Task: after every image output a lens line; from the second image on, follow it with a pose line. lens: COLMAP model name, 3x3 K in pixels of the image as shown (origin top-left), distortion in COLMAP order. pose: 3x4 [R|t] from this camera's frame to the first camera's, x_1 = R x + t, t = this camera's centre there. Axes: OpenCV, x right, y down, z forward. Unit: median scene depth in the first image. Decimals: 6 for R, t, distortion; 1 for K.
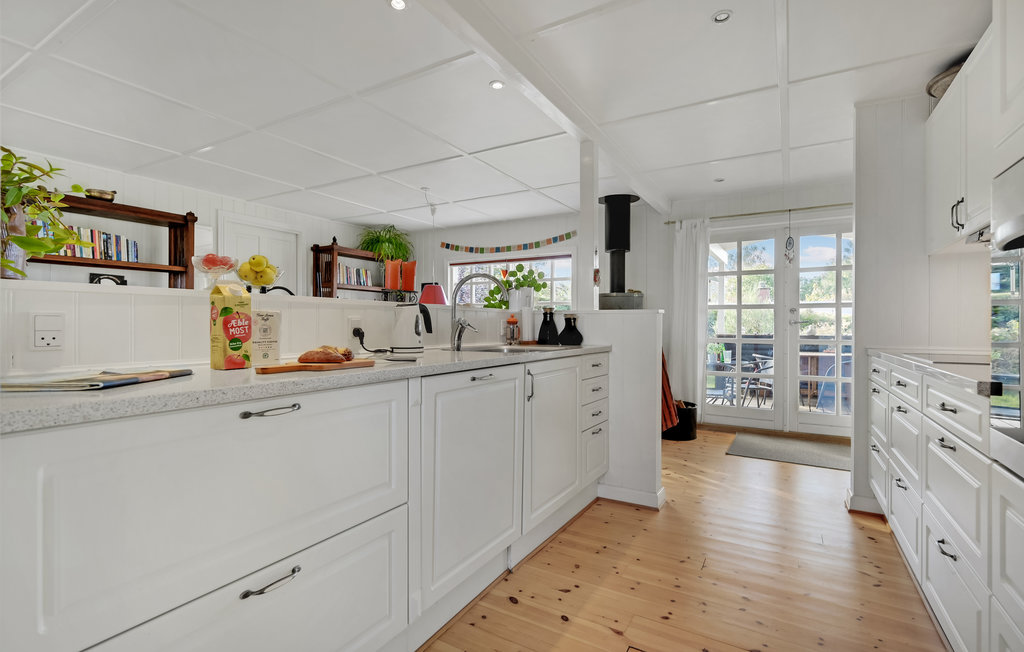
lens RADIAL K [[468.9, 0, 508.1], [0, 468.9, 326.1], [0, 0, 1]] dist [0.014935, 0.000190]
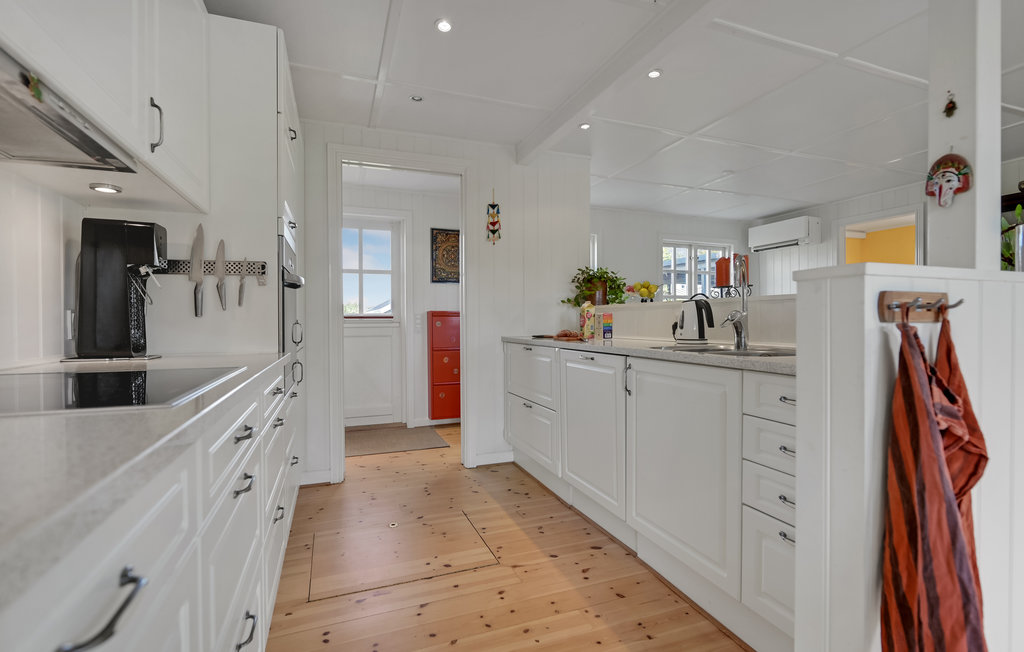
lens RADIAL K [[468.9, 0, 511.1], [0, 468.9, 323.1], [0, 0, 1]] dist [0.014935, 0.000190]
pose [[-0.620146, 0.013611, -0.784368, 1.019811], [0.017542, 0.999840, 0.003481, 0.003368], [0.784290, -0.011601, -0.620286, 1.498408]]
